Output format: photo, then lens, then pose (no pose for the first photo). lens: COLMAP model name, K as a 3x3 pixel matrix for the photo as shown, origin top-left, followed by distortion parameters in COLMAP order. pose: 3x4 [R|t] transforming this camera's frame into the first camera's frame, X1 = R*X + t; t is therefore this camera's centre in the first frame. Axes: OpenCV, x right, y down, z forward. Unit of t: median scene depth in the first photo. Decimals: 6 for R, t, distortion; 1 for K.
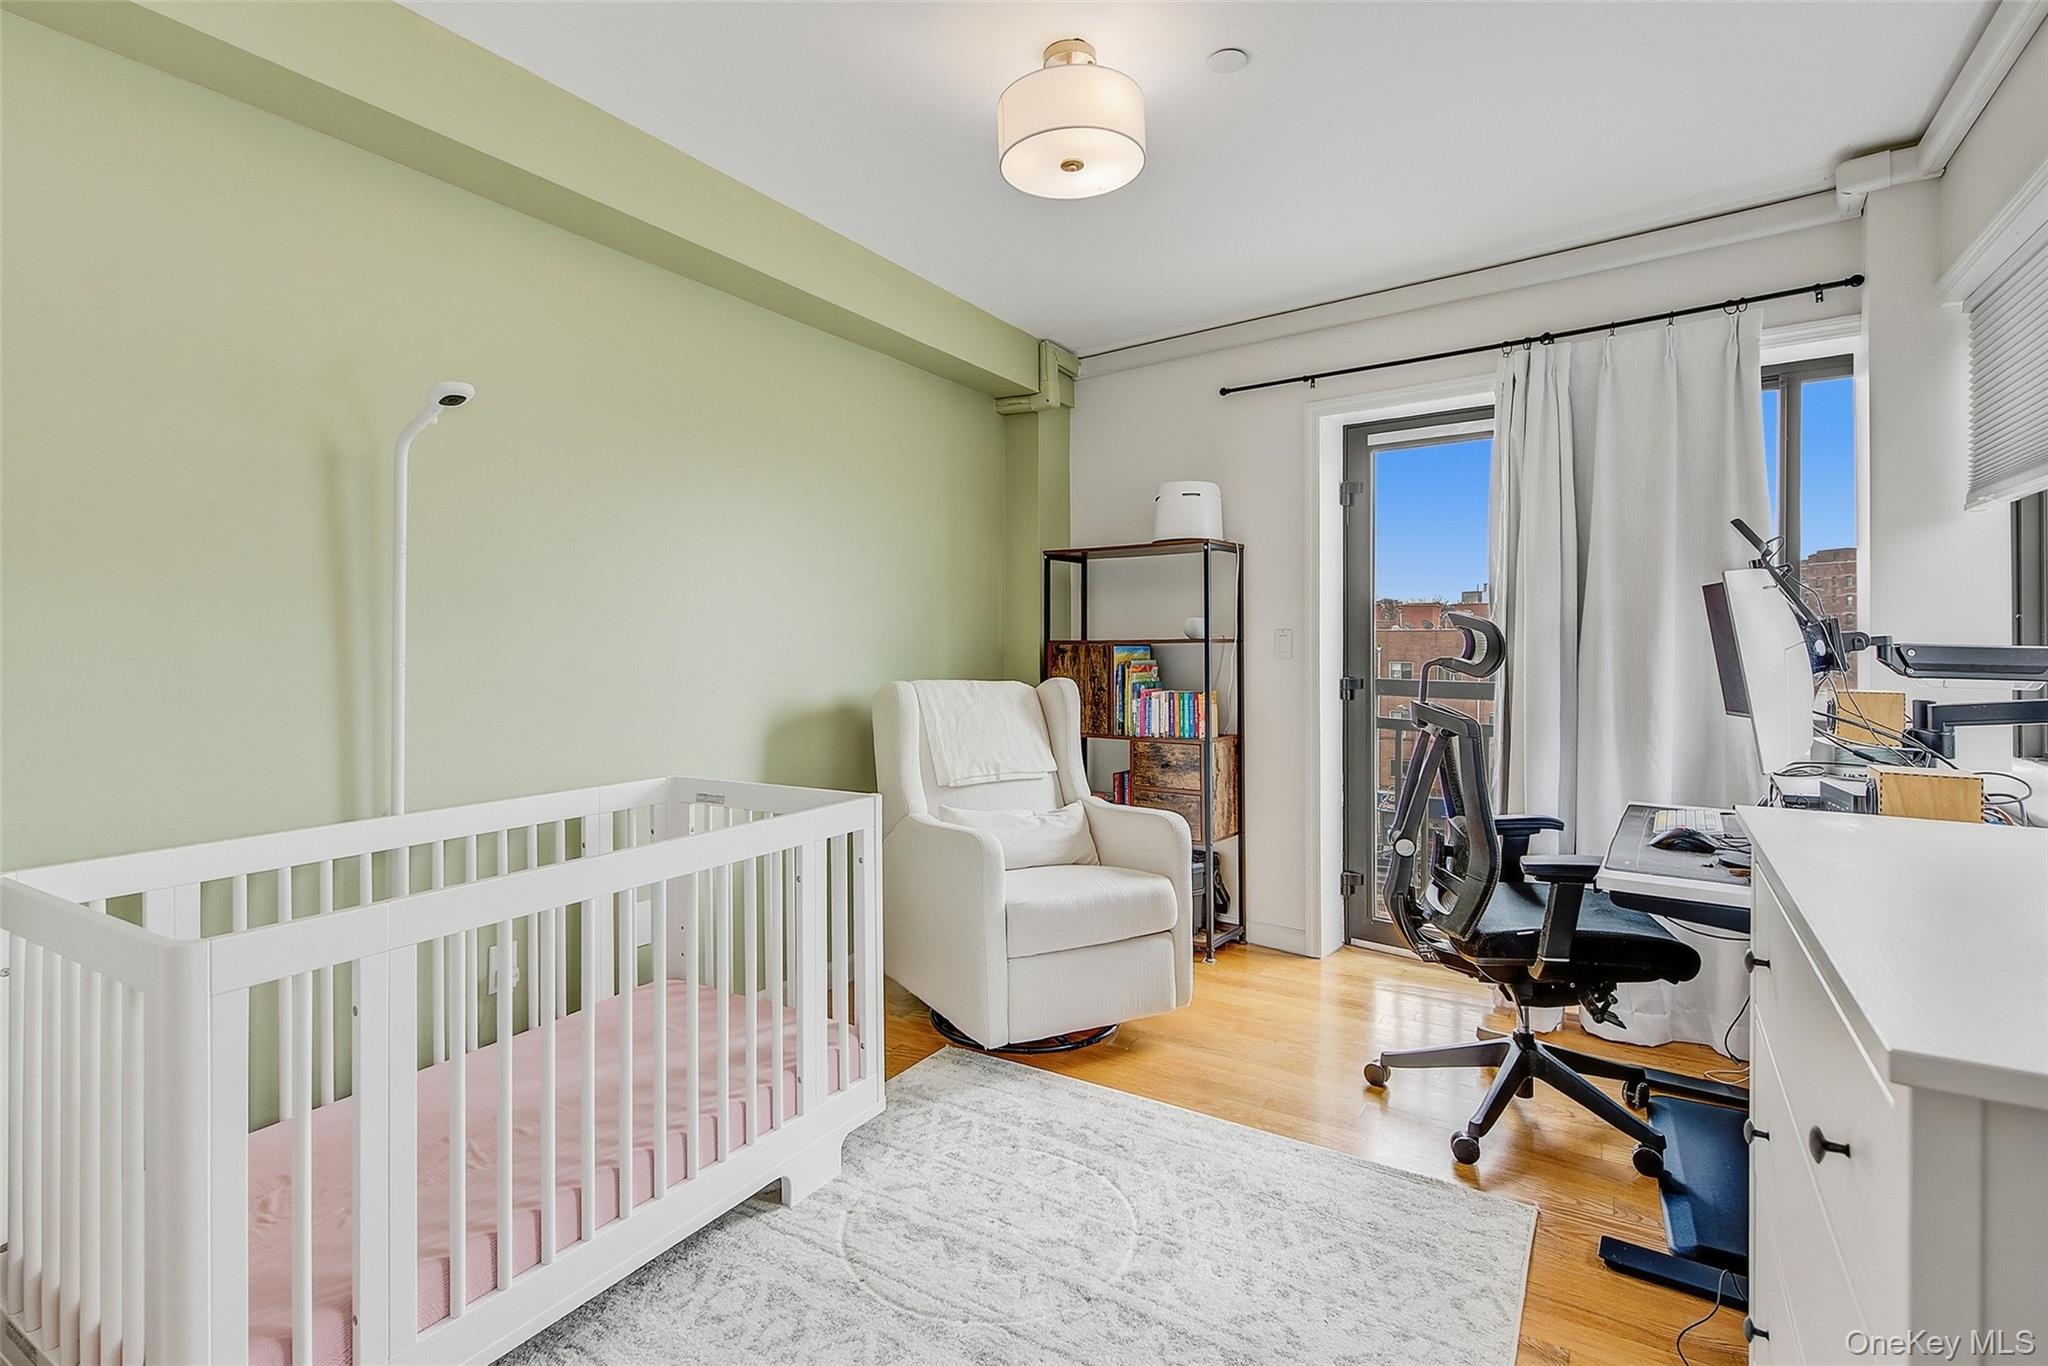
lens RADIAL K [[957.3, 0, 1024.0], [0, 957.3, 683.0], [0, 0, 1]] dist [-0.001292, -0.000458]
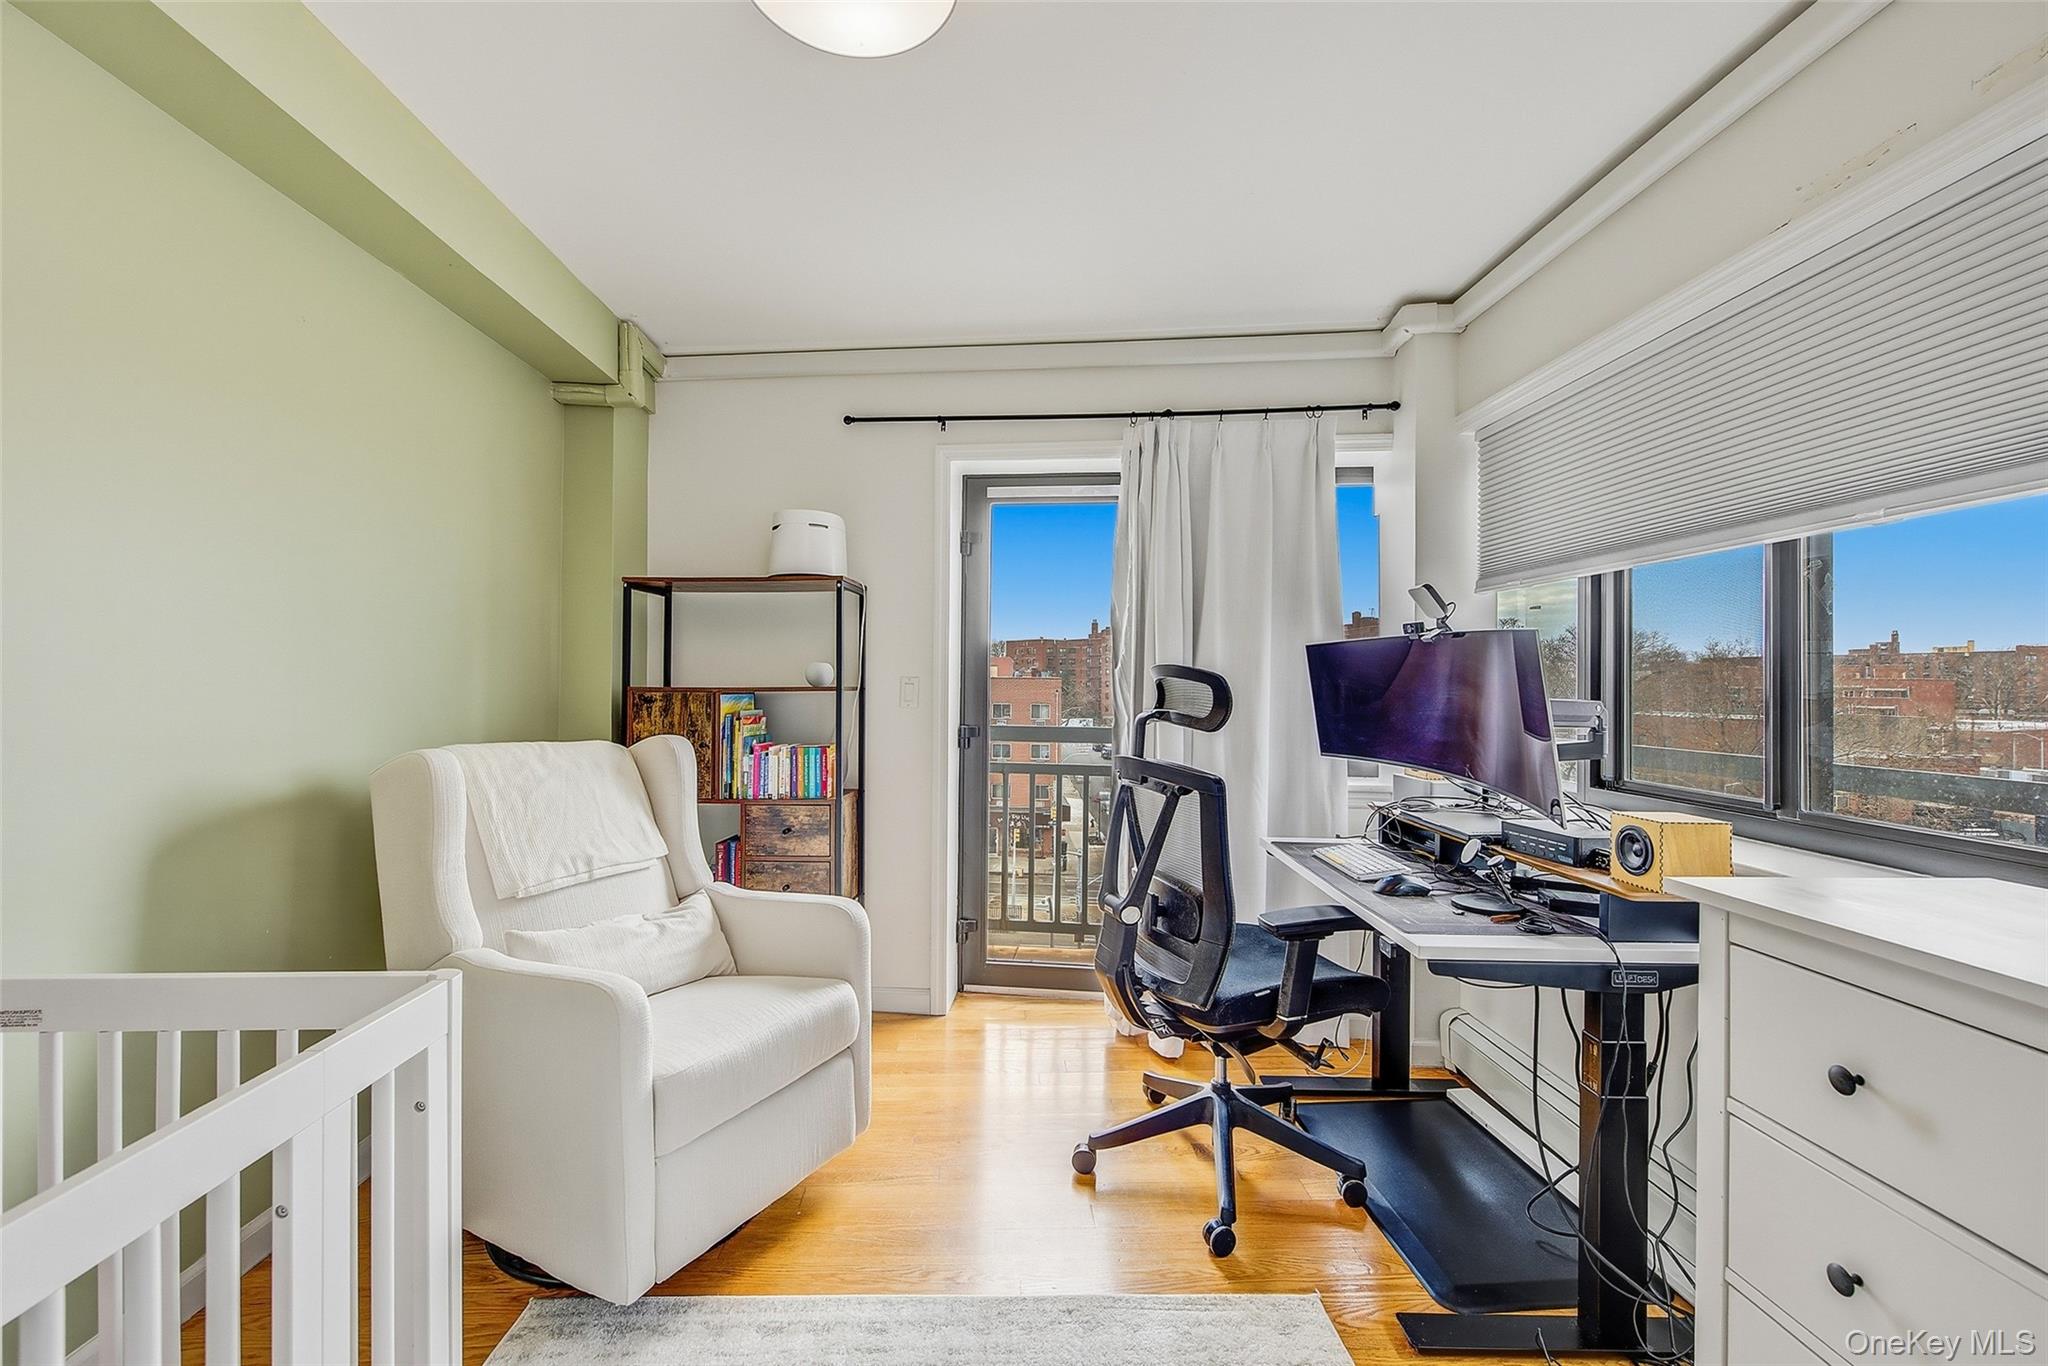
lens RADIAL K [[817.5, 0, 1018.2], [0, 817.5, 688.8], [0, 0, 1]] dist [-0.000131, -0.000358]
pose [[0.836784, 0.002418, 0.547528, -0.087562], [0.017532, 0.999359, -0.031209, -0.017148], [-0.547252, 0.035714, 0.836205, 0.262892]]
